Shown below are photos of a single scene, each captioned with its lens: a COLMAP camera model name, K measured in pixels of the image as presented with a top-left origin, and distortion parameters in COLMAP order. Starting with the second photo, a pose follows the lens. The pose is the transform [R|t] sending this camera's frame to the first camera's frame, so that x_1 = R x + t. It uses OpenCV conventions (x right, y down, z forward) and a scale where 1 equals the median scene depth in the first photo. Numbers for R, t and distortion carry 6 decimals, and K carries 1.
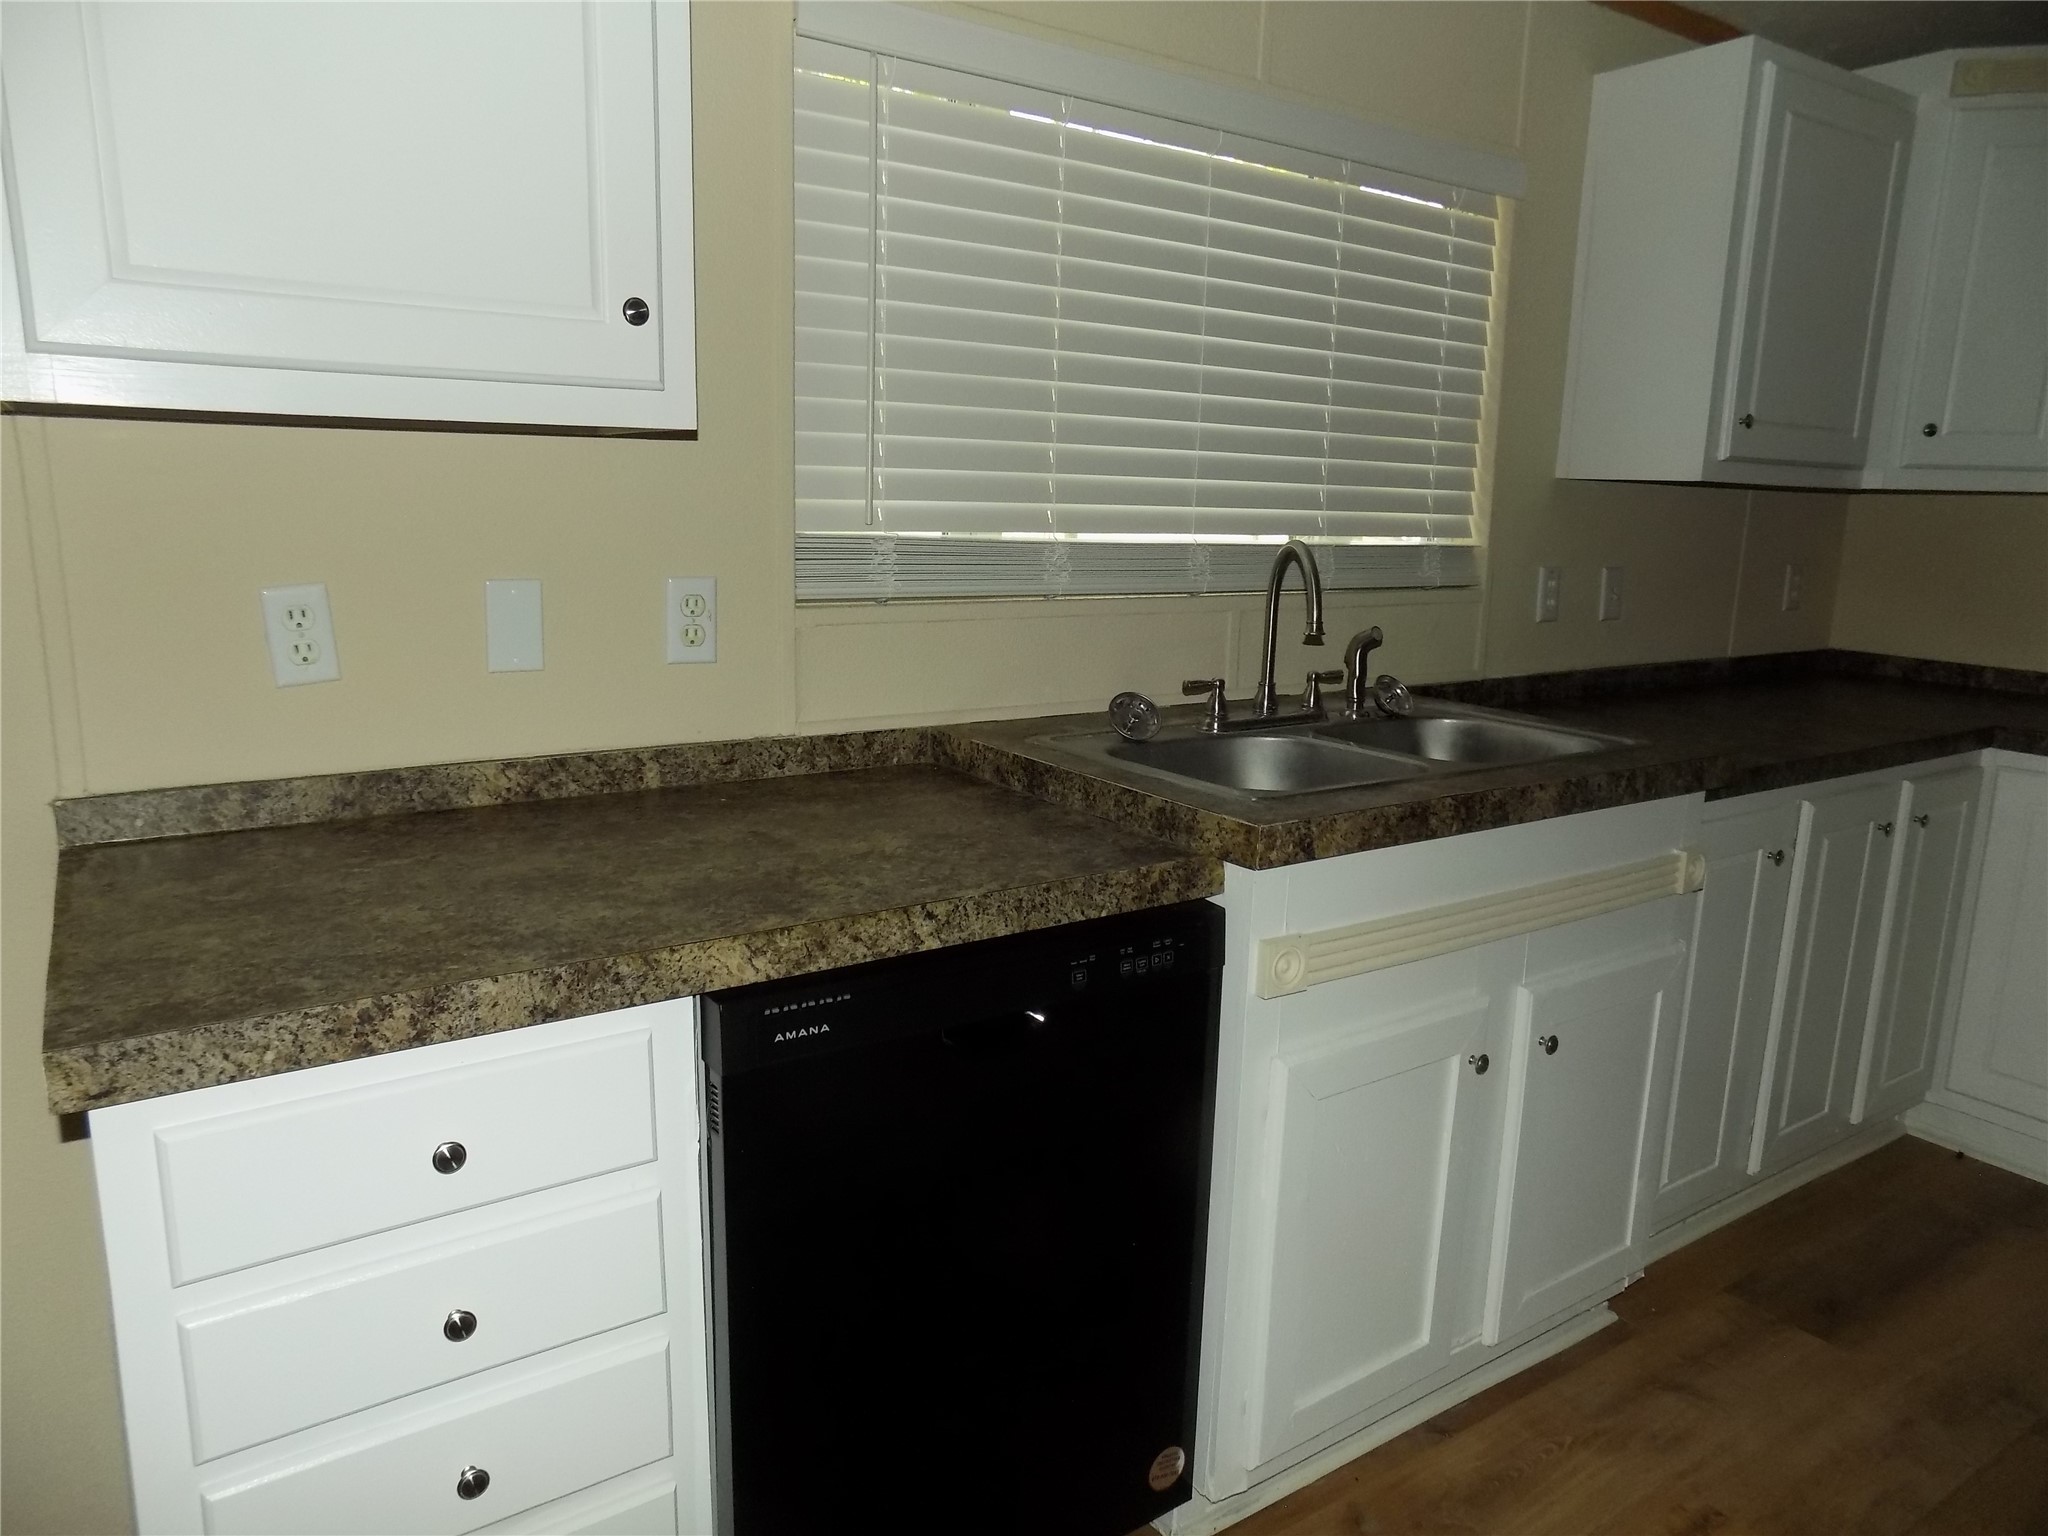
lens RADIAL K [[1381.3, 0, 1023.0], [0, 1381.3, 764.6], [0, 0, 1]] dist [-0.065538, 0.064423]
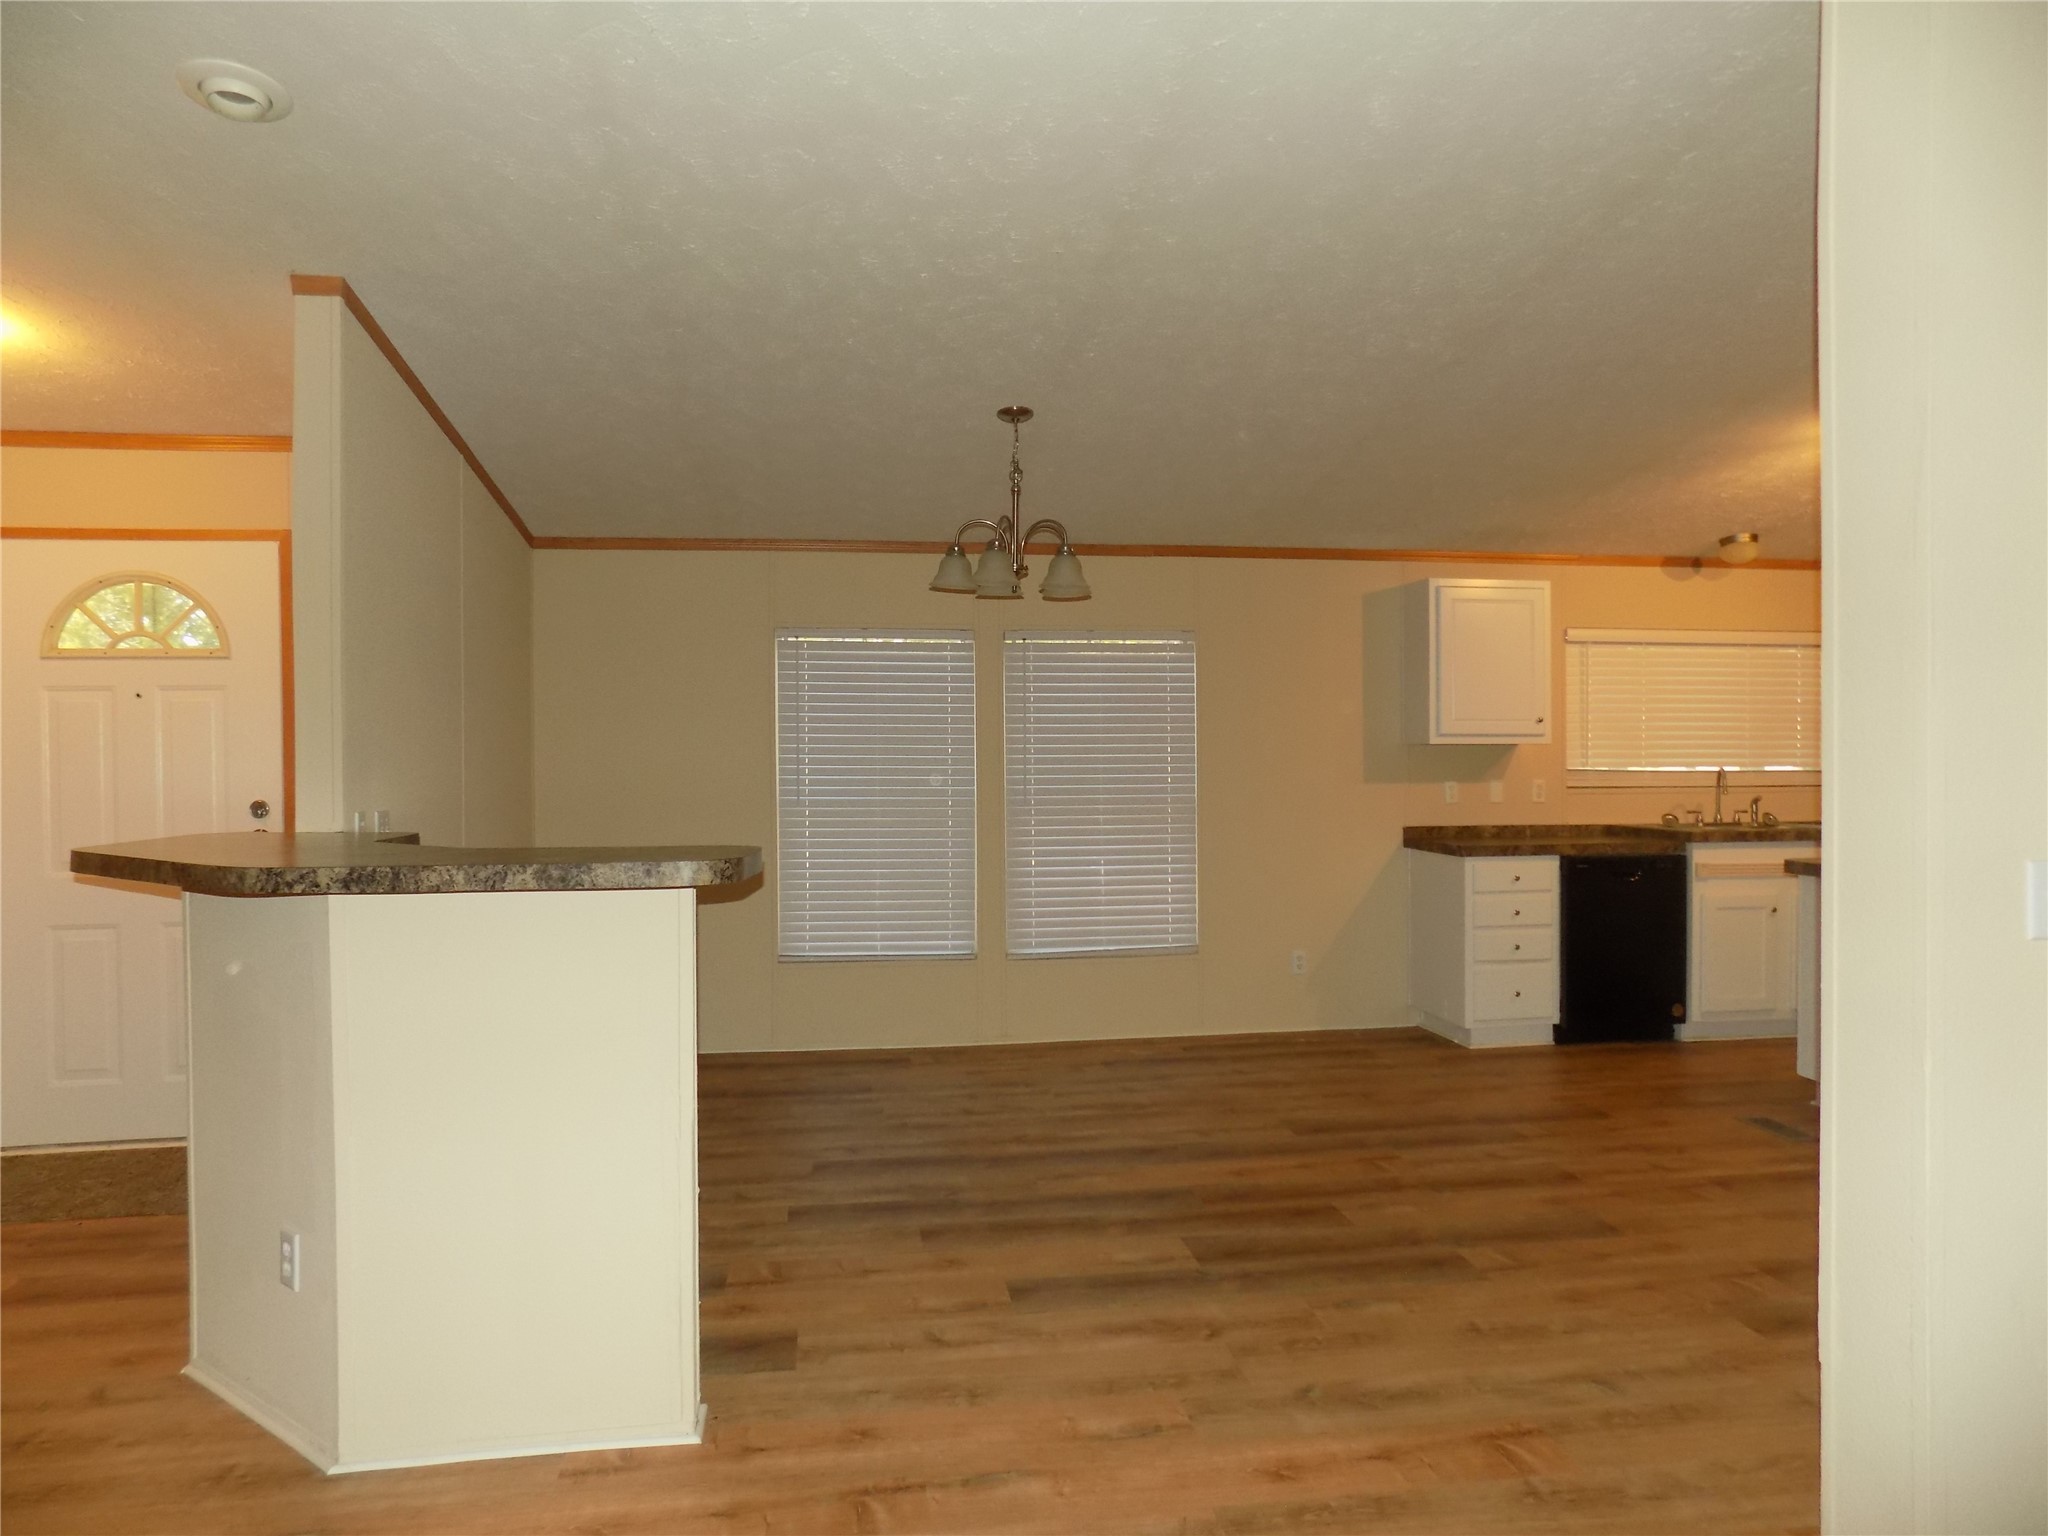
lens RADIAL K [[1381.3, 0, 1036.4], [0, 1381.3, 764.3], [0, 0, 1]] dist [-0.065538, 0.064423]
pose [[0.903563, -0.026403, -0.427640, 0.112355], [-0.058230, 0.981271, -0.183620, 0.539358], [0.424479, 0.190814, 0.885103, -2.668786]]
